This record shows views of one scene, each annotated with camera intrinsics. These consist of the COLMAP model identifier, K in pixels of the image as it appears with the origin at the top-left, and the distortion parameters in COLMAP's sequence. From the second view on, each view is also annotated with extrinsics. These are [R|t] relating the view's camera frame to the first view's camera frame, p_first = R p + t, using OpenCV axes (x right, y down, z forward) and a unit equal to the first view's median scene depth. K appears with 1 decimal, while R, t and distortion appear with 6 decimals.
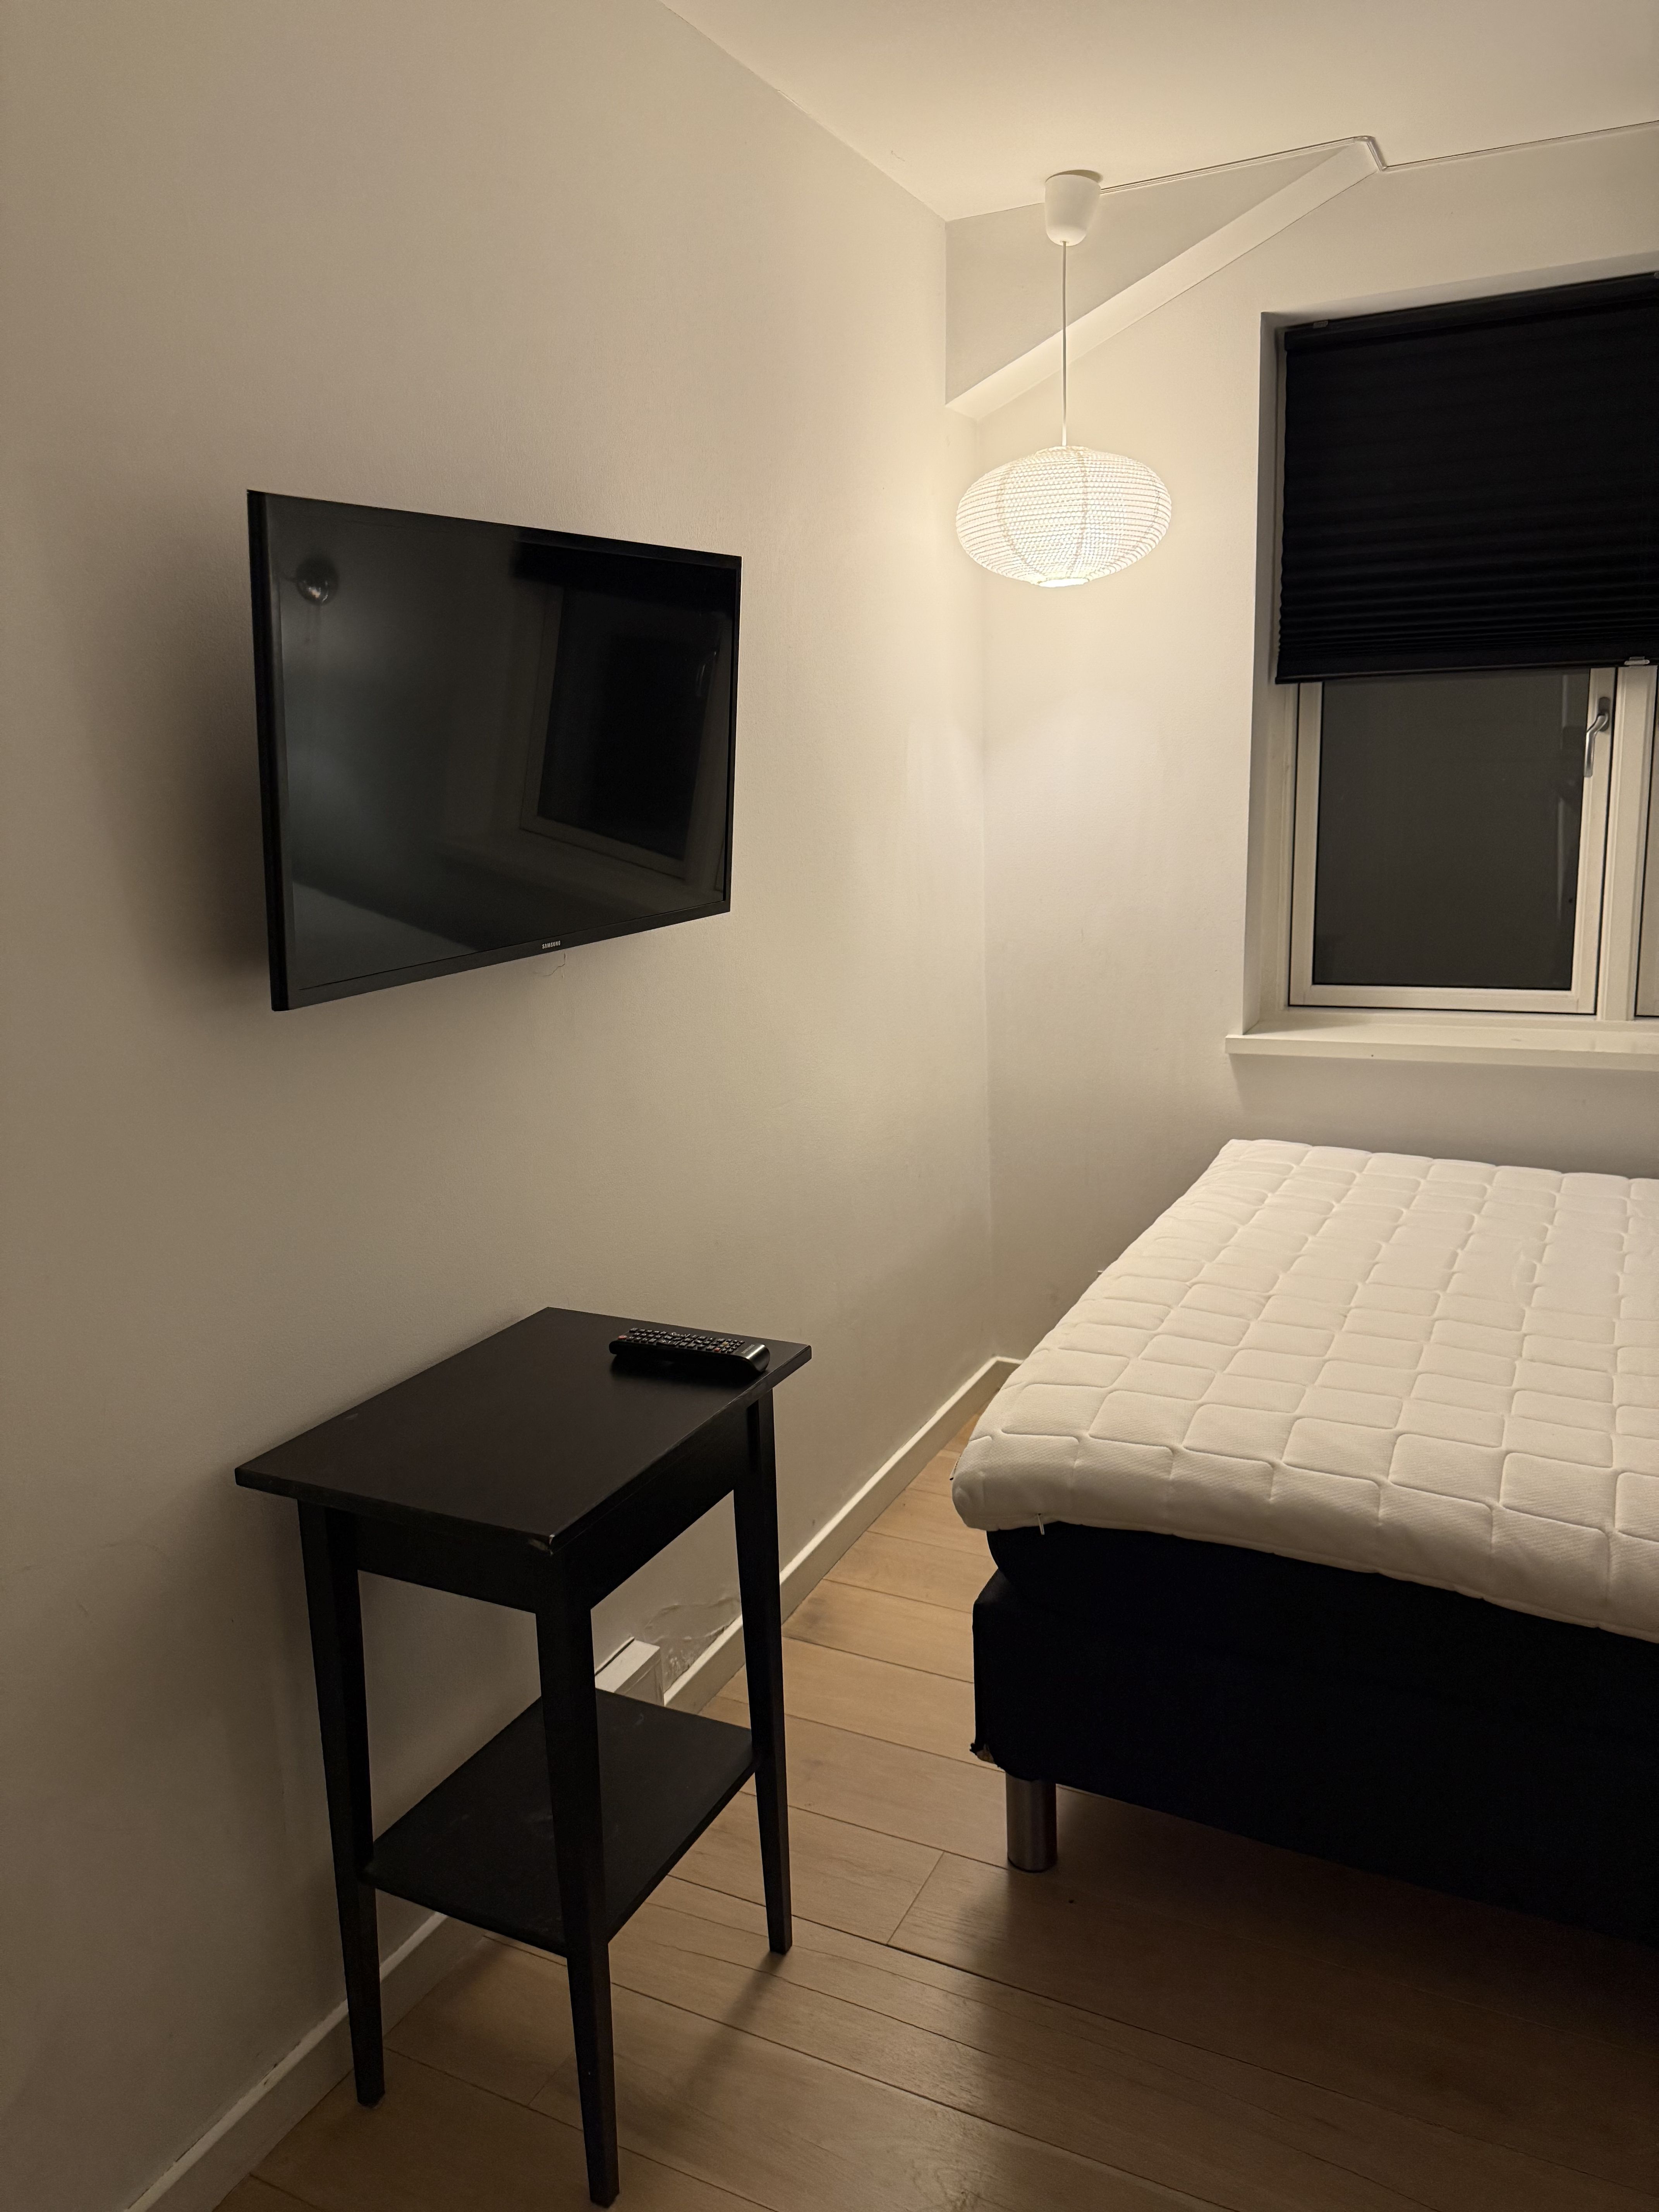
lens RADIAL K [[1538.1, 0, 844.5], [0, 1538.1, 1097.7], [0, 0, 1]] dist [0.070662, -0.130589]
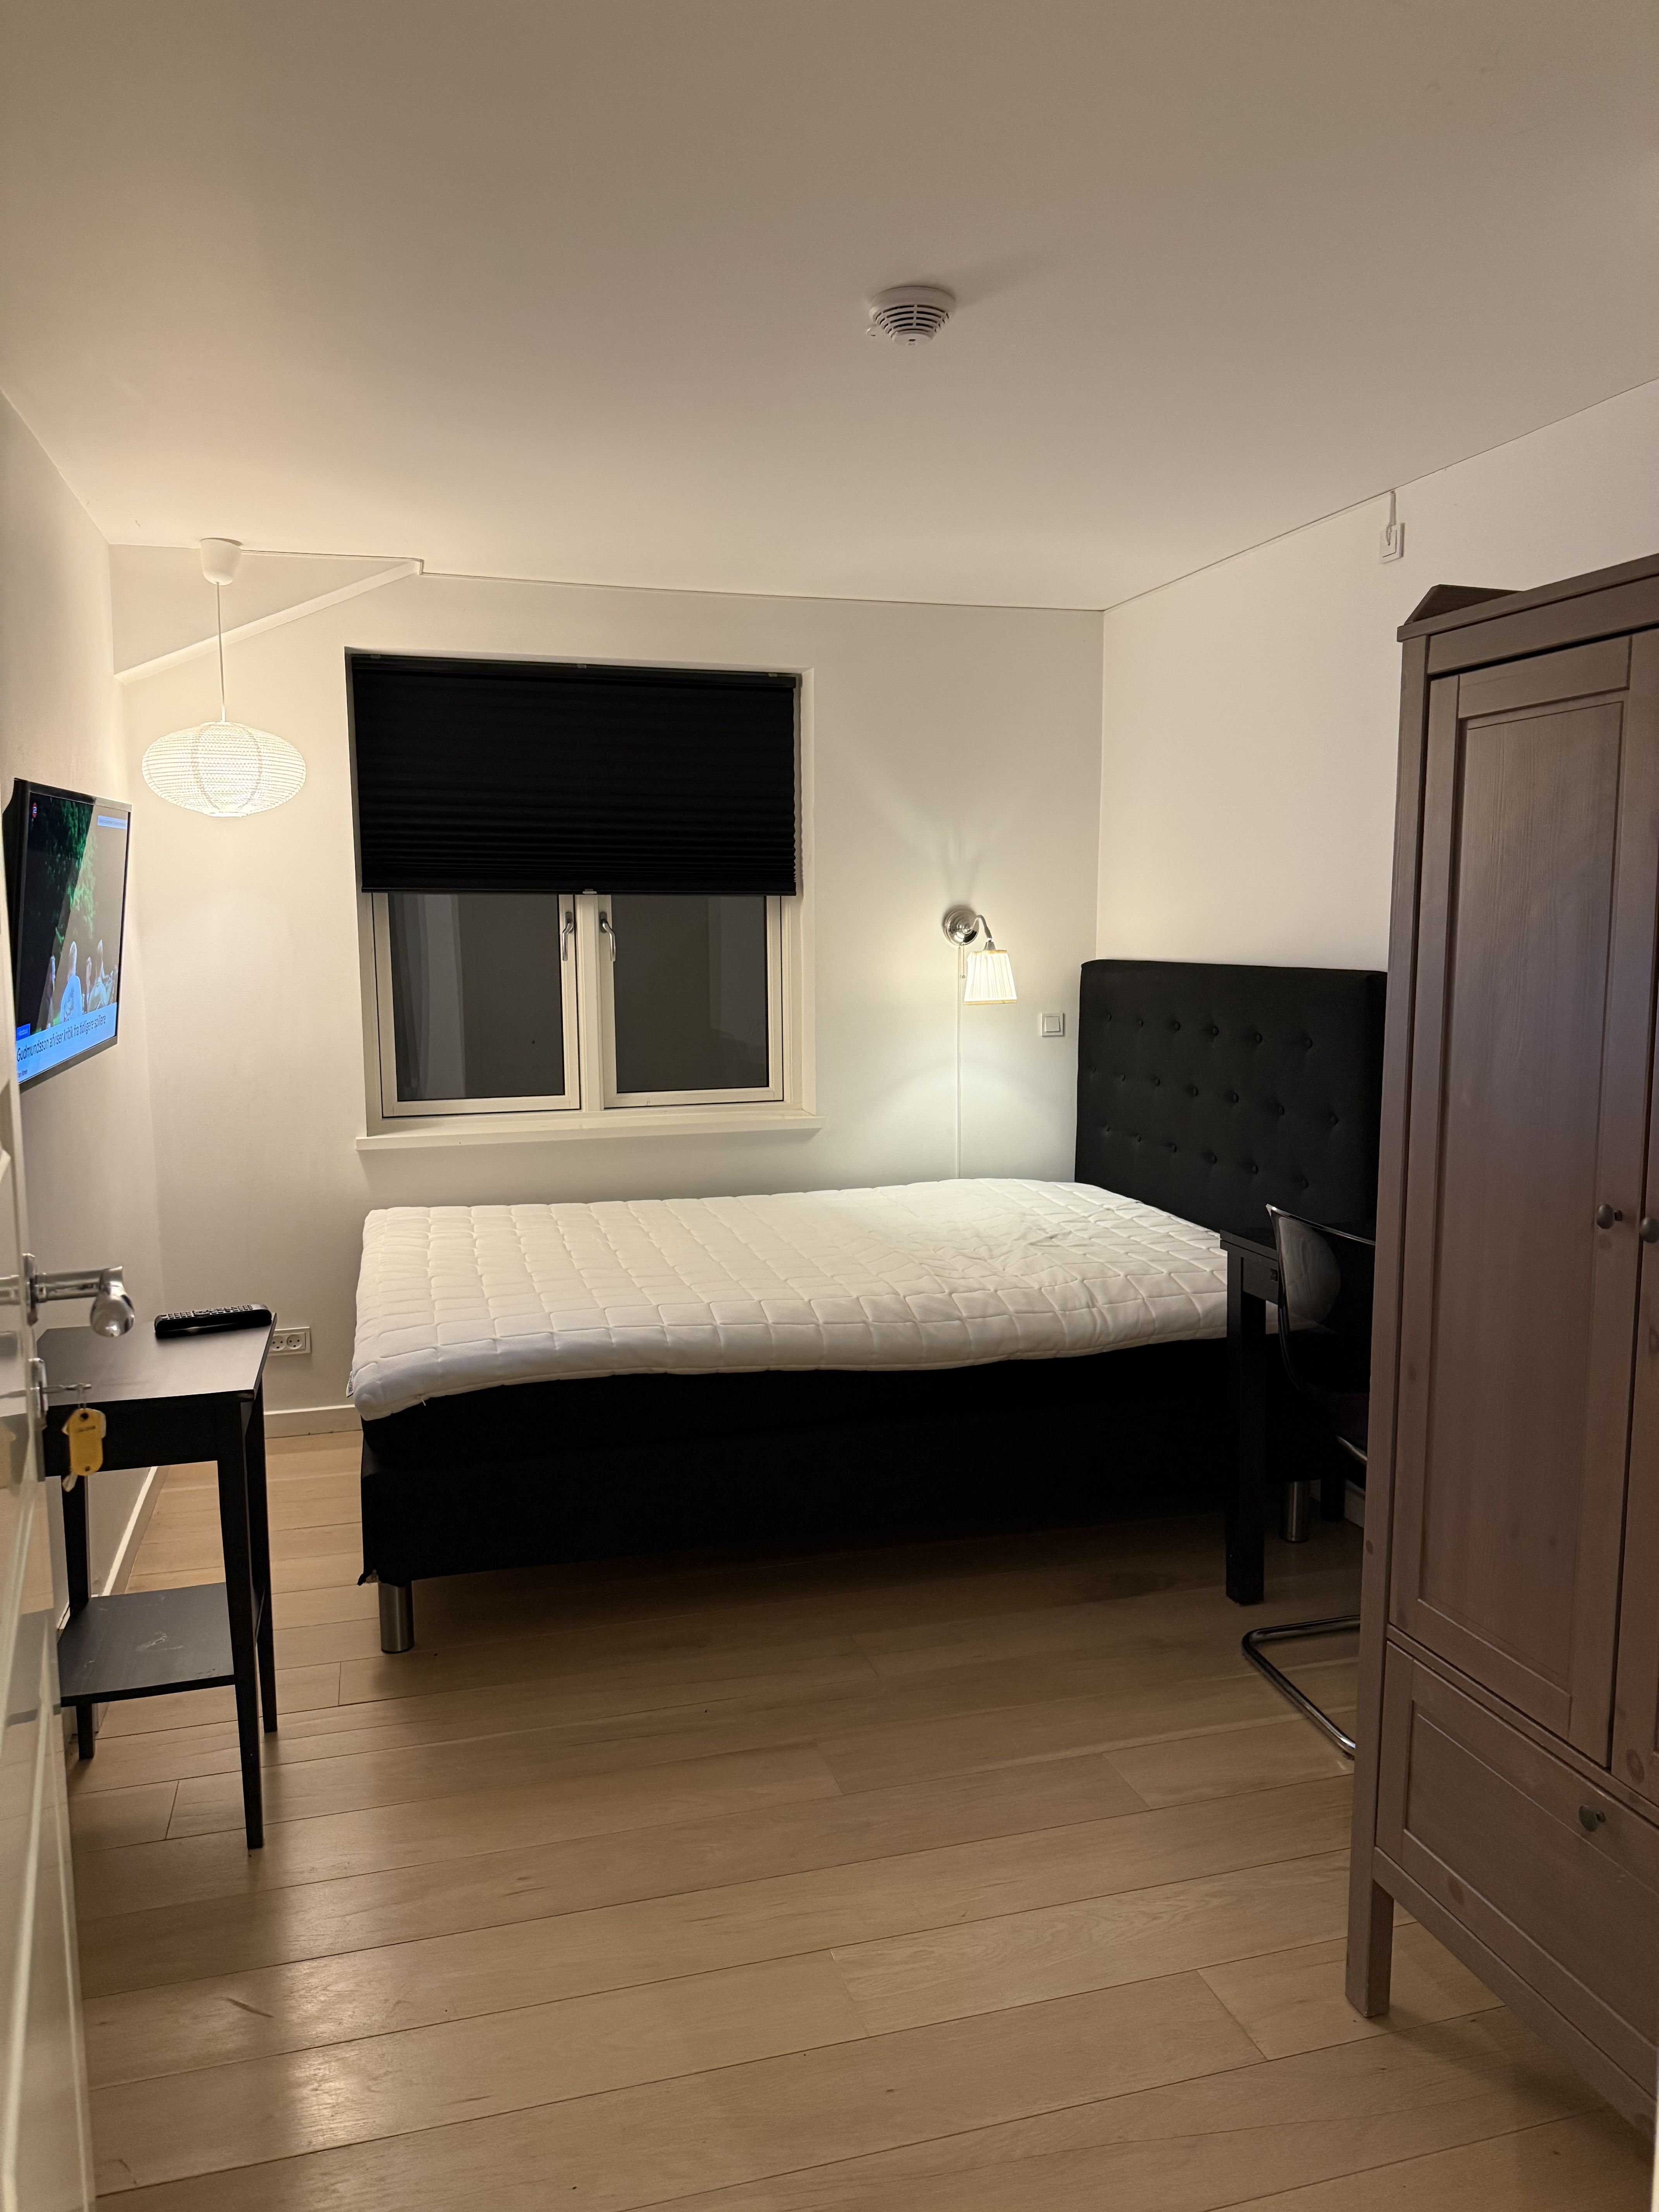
lens RADIAL K [[1538.1, 0, 844.5], [0, 1538.1, 1097.7], [0, 0, 1]] dist [0.070662, -0.130589]
pose [[0.734774, -0.044791, 0.676831, -0.417283], [0.117852, 0.991072, -0.062355, 0.070655], [-0.667995, 0.125583, 0.733493, -0.362872]]
